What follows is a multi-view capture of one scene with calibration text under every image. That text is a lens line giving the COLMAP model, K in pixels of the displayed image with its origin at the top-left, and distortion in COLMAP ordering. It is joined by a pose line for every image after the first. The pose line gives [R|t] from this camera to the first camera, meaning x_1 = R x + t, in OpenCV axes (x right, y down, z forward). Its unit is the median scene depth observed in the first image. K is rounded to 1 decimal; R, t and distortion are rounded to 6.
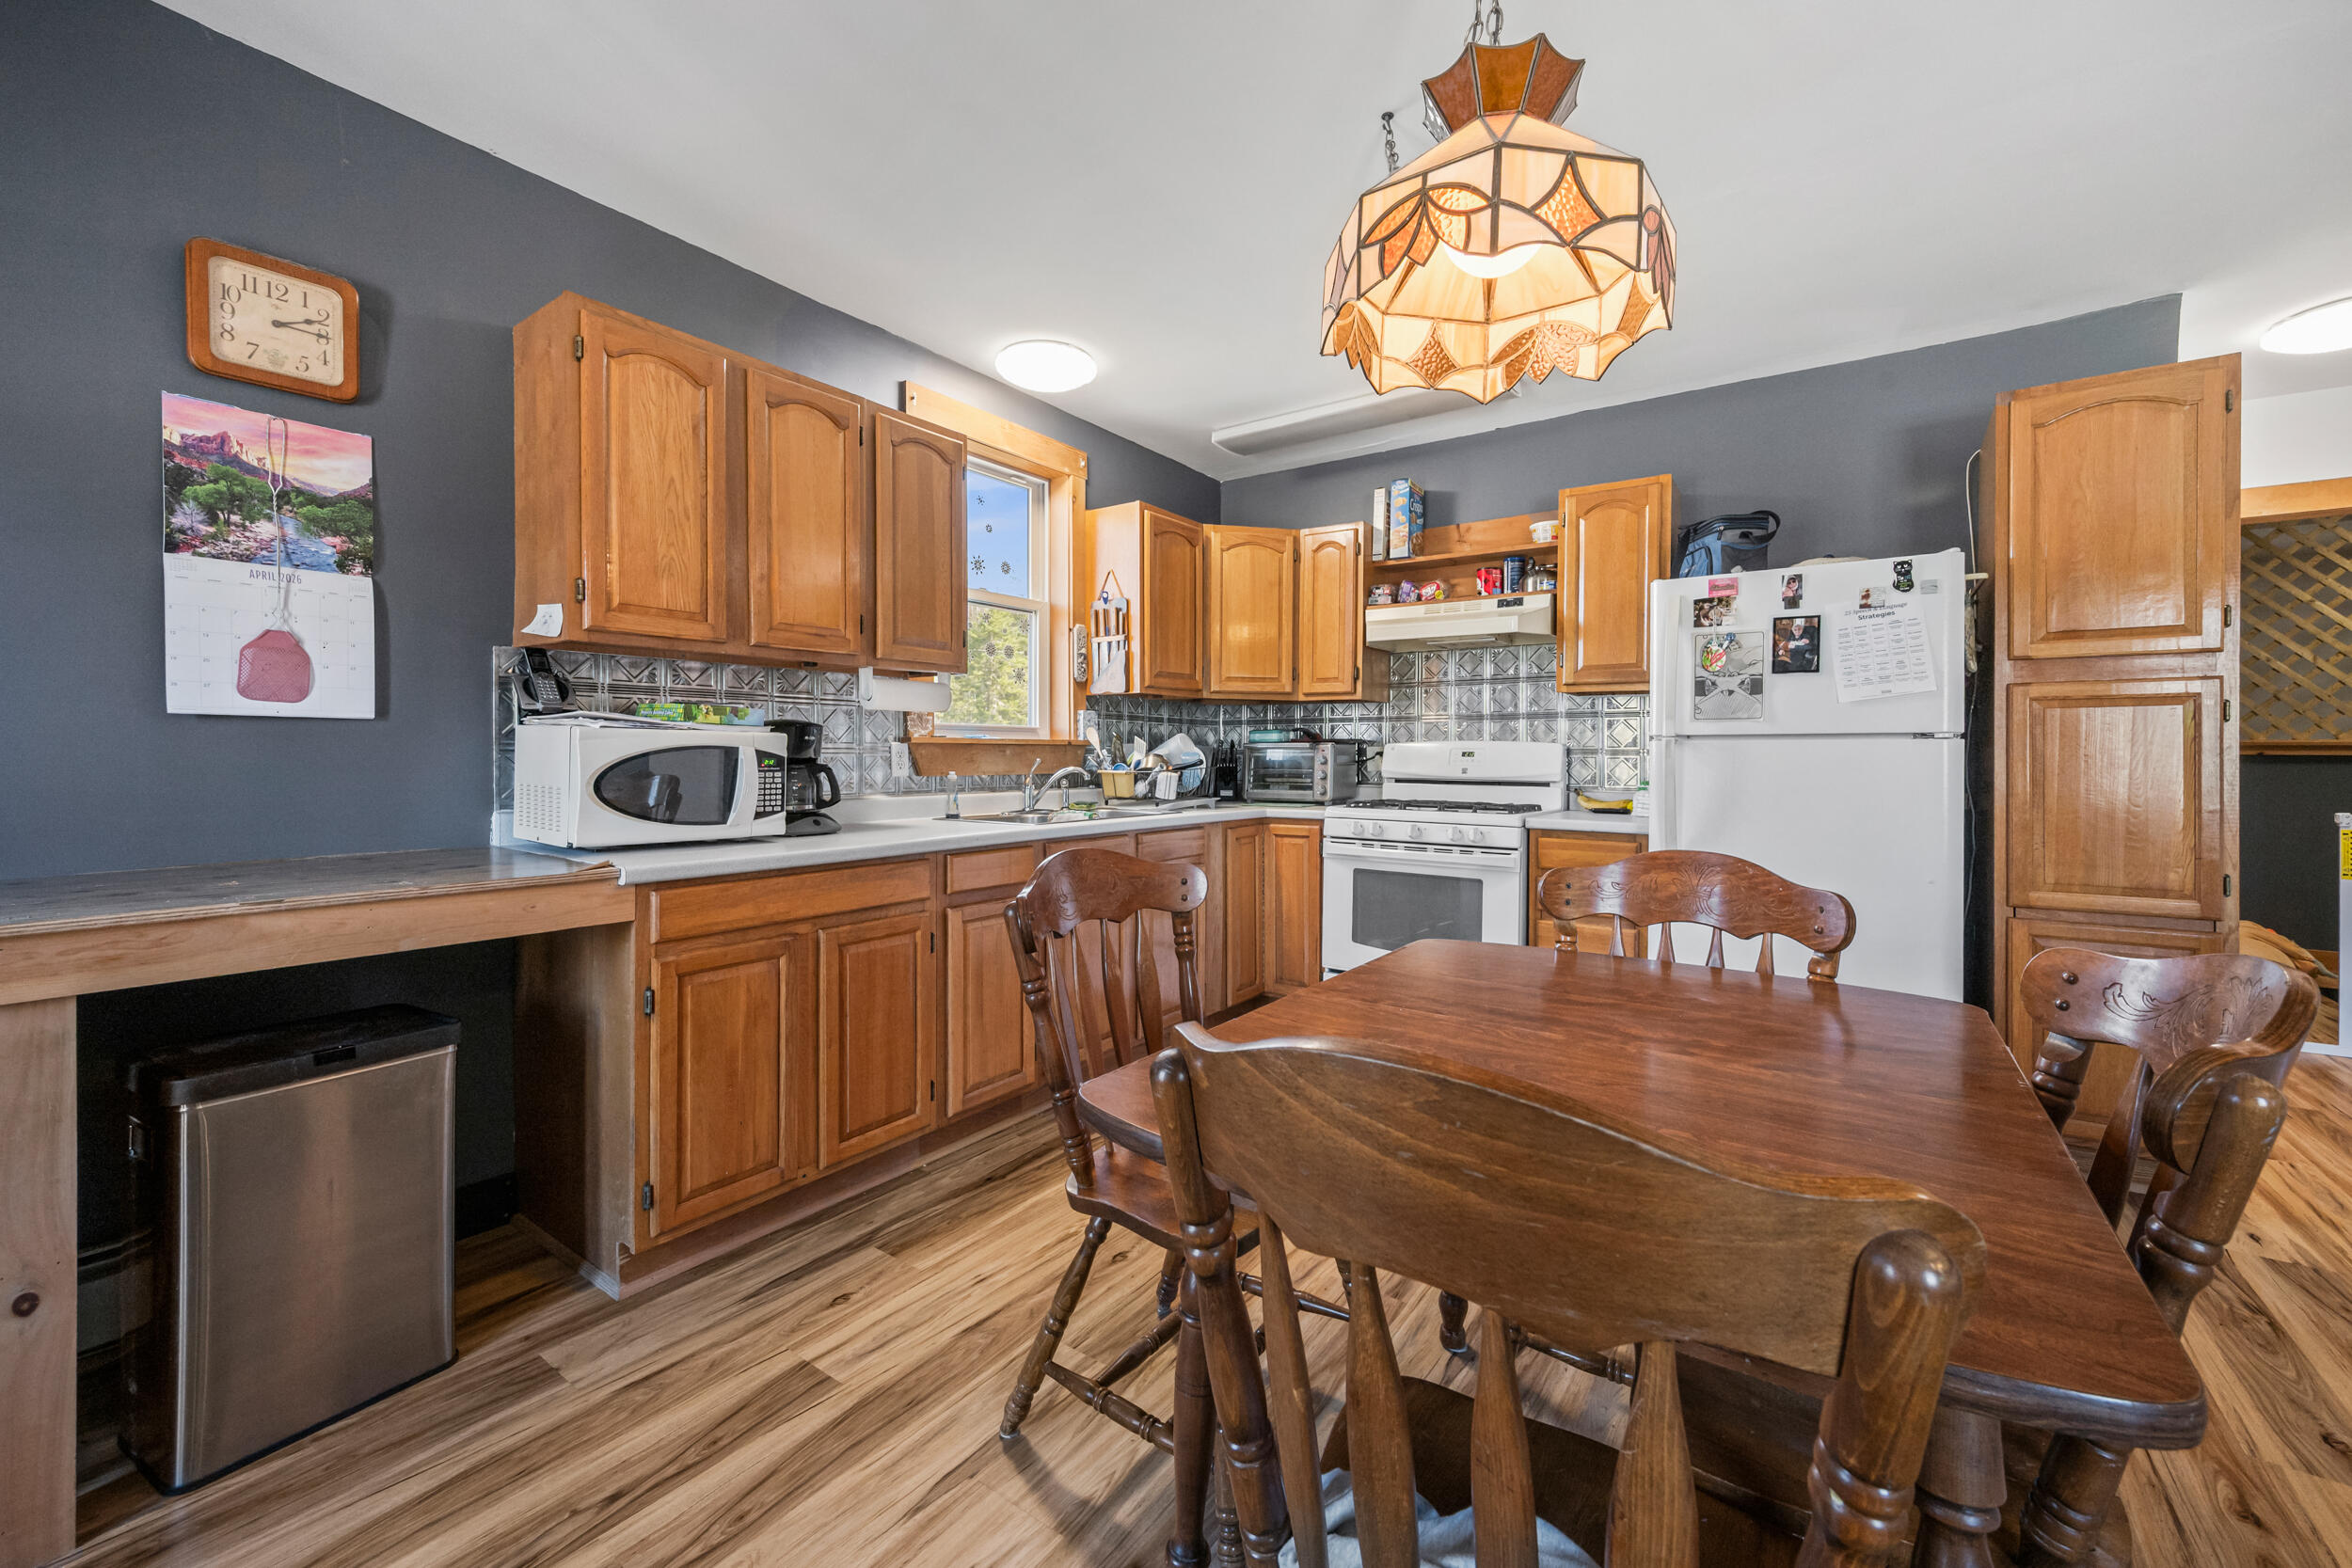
lens RADIAL K [[929.8, 0, 1180.3], [0, 929.8, 771.3], [0, 0, 1]] dist [-0.000823, 0.000271]
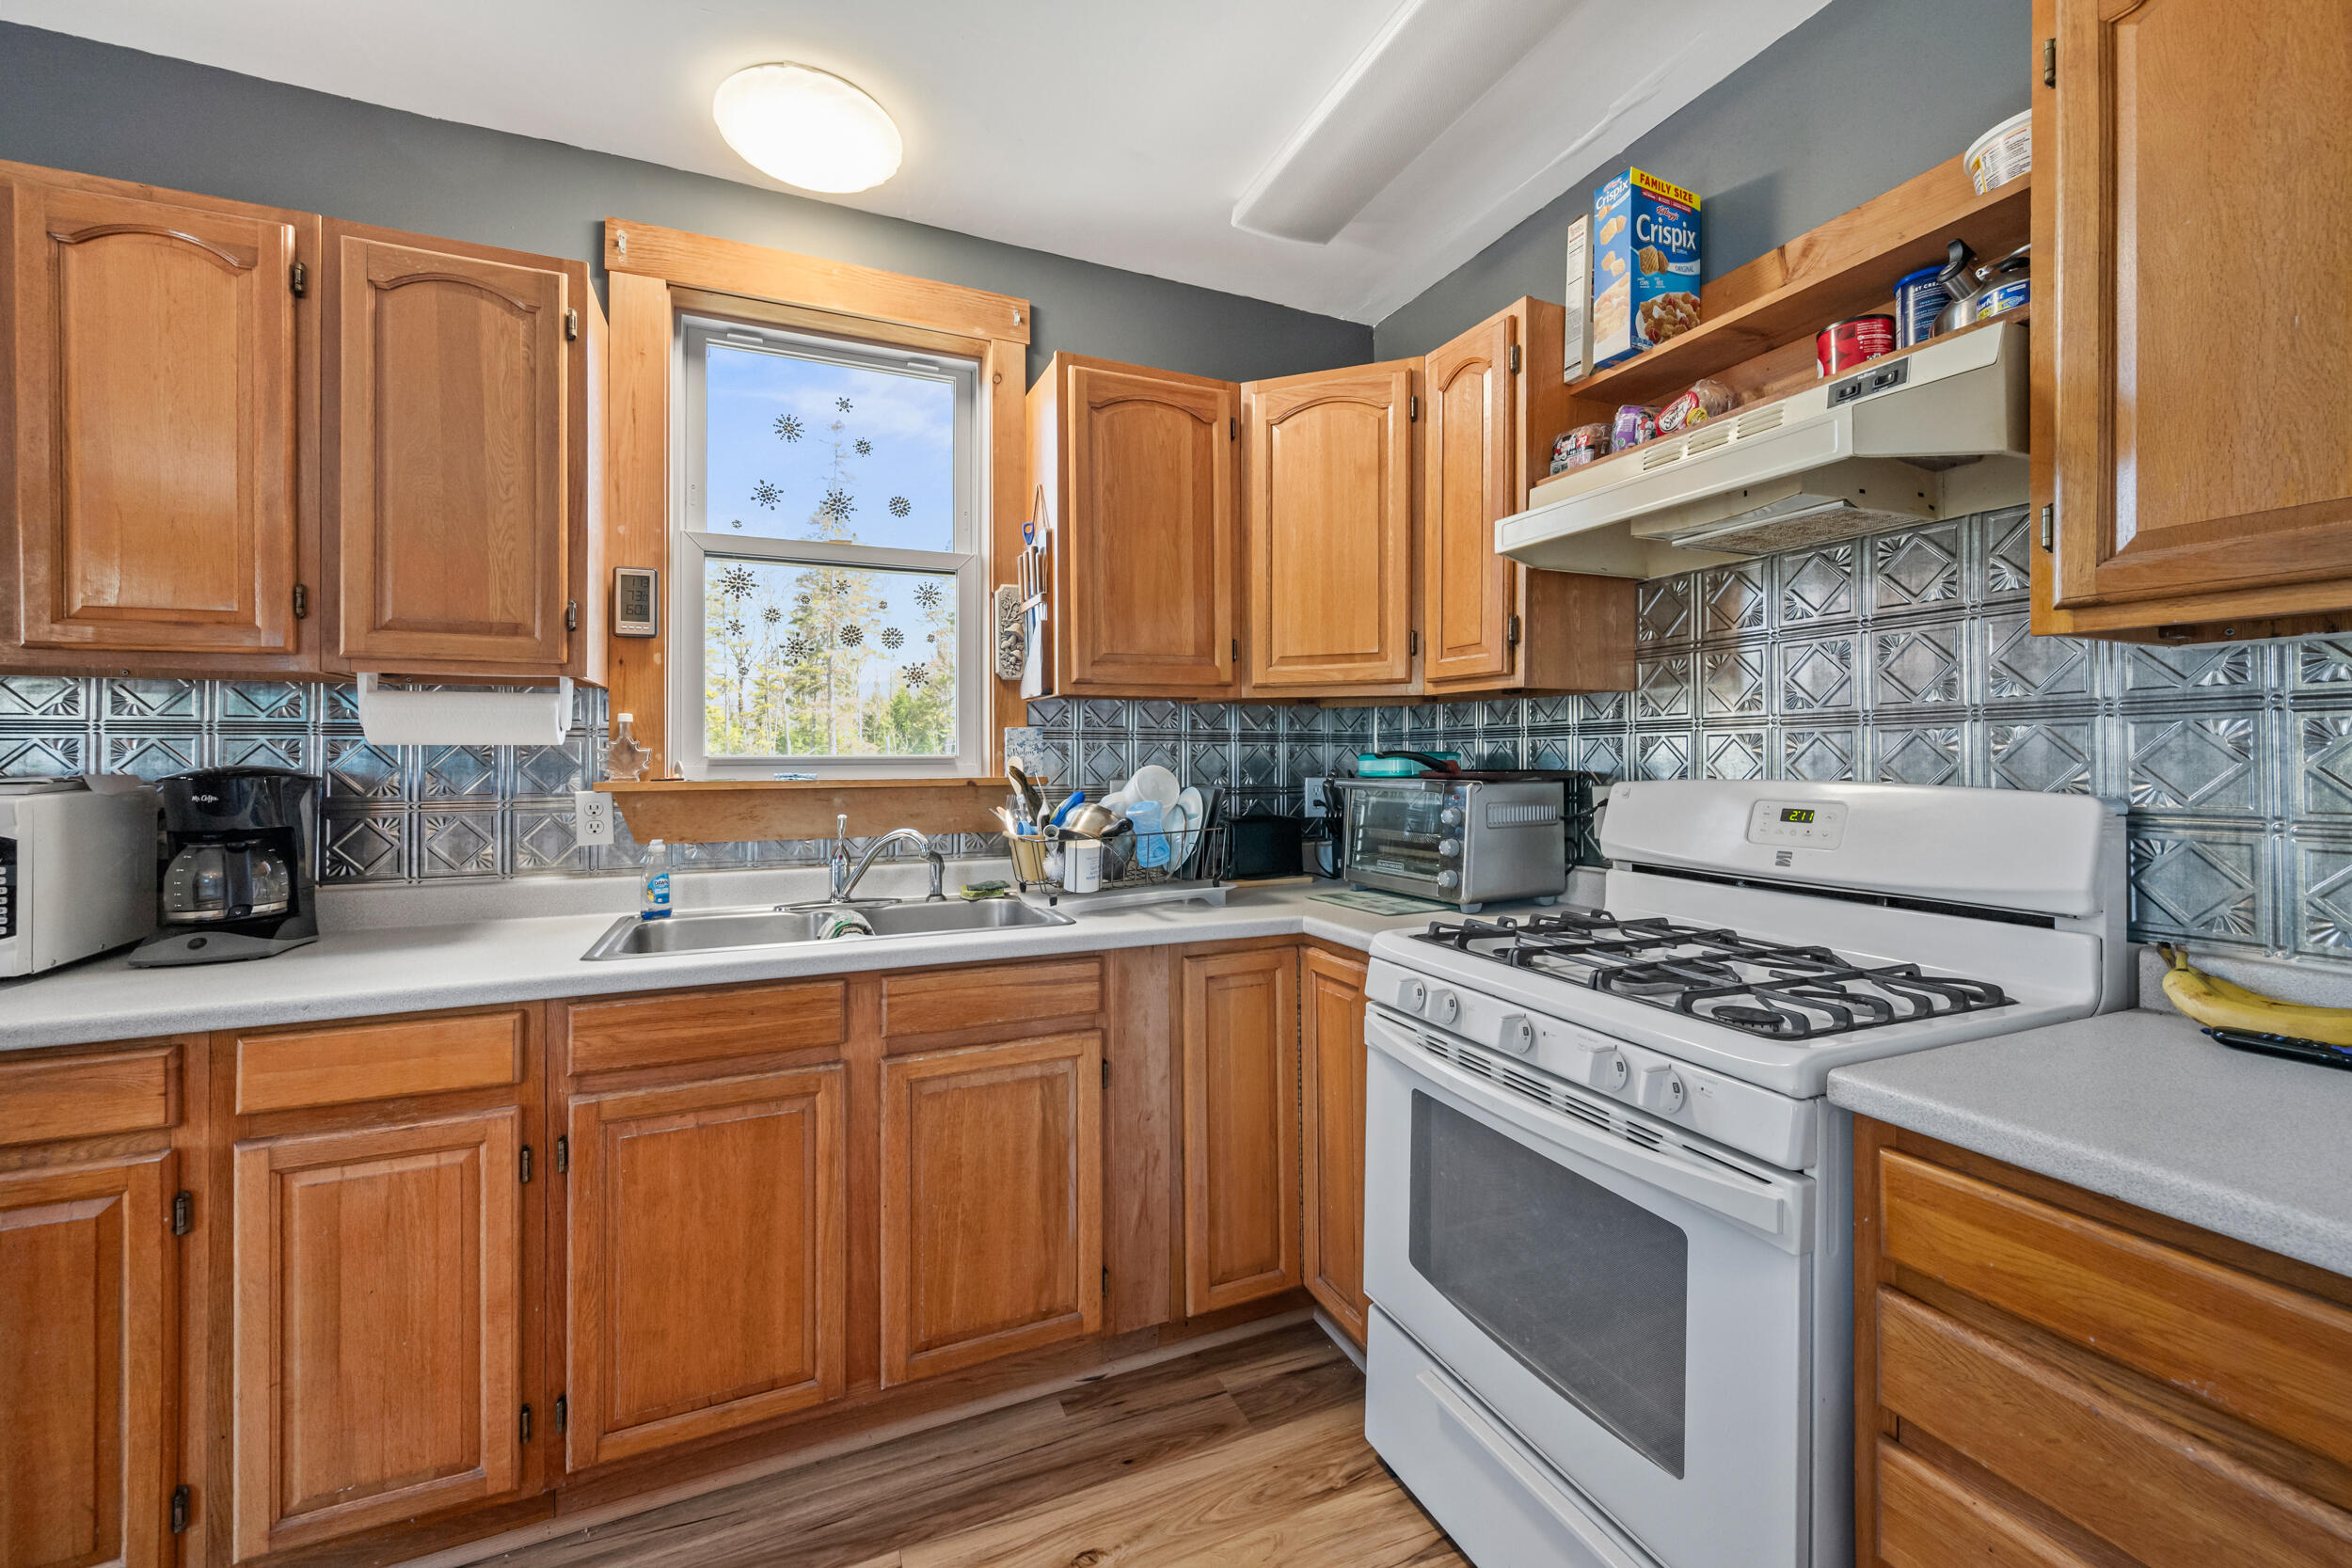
lens RADIAL K [[929.8, 0, 1173.8], [0, 929.8, 761.8], [0, 0, 1]] dist [-0.000823, 0.000271]
pose [[0.855654, -0.004982, -0.517524, 0.290705], [-0.003162, 0.999885, -0.014853, -0.034752], [0.517538, 0.014345, 0.855540, 0.538255]]
